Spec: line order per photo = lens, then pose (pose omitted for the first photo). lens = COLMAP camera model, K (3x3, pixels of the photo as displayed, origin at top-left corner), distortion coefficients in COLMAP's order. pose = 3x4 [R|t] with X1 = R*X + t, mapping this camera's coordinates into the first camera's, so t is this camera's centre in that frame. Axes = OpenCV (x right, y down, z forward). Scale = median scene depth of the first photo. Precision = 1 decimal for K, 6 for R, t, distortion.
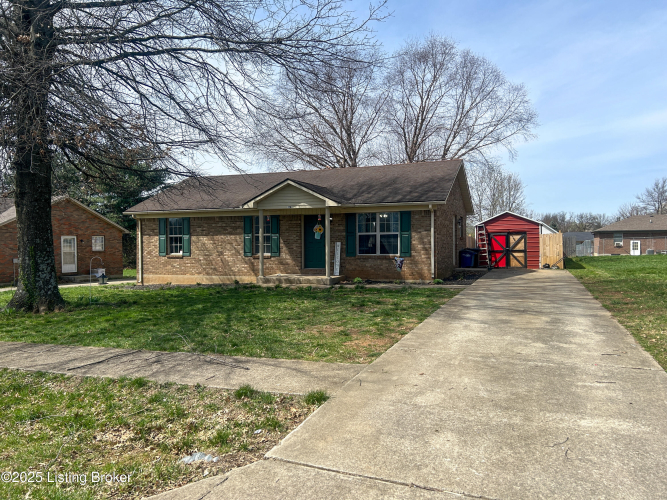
lens RADIAL K [[502.4, 0, 333.8], [0, 502.4, 250.6], [0, 0, 1]] dist [0.047122, -0.050342]
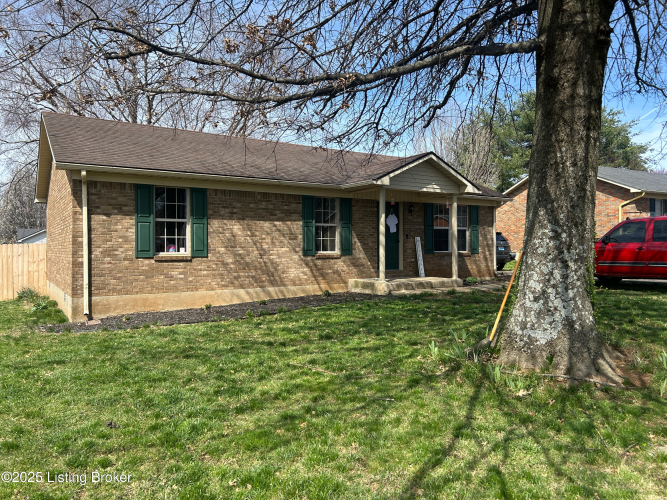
lens RADIAL K [[502.4, 0, 333.6], [0, 502.4, 249.5], [0, 0, 1]] dist [0.047122, -0.050342]
pose [[0.583811, -0.001142, 0.811889, -0.671315], [0.006210, 0.999976, -0.003058, 0.005483], [-0.811866, 0.006827, 0.583804, 0.565746]]
